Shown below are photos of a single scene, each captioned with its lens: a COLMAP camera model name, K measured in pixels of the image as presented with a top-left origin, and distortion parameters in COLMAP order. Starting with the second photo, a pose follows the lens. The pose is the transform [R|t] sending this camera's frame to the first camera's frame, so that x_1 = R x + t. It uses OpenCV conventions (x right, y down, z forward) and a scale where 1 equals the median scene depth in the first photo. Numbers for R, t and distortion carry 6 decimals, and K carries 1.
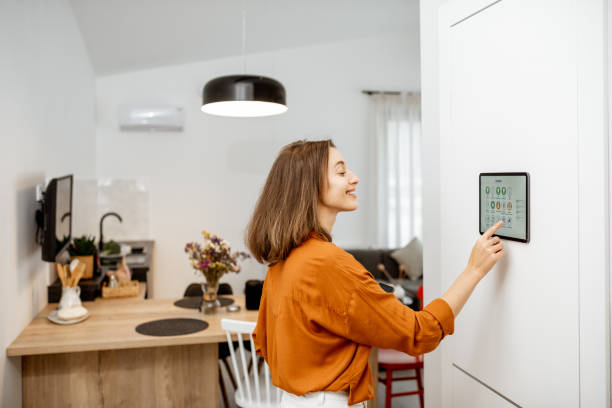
lens RADIAL K [[607.5, 0, 306.4], [0, 607.5, 180.2], [0, 0, 1]] dist [-0.000940, -0.002785]
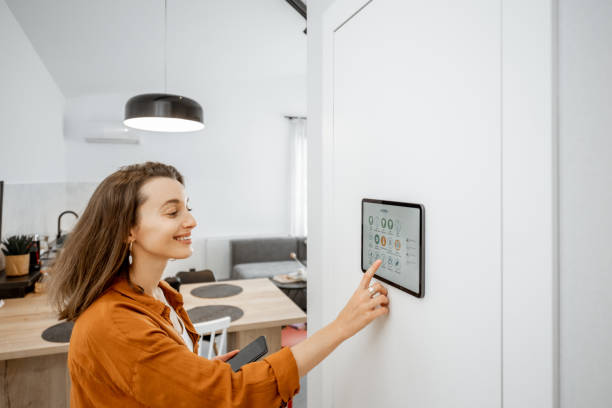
lens RADIAL K [[425.6, 0, 306.2], [0, 425.6, 179.8], [0, 0, 1]] dist [-0.000125, 0.000157]
pose [[0.991987, 0.009147, 0.126007, 0.134668], [-0.008823, 0.999956, -0.003134, -0.034305], [-0.126030, 0.001997, 0.992024, 0.428099]]
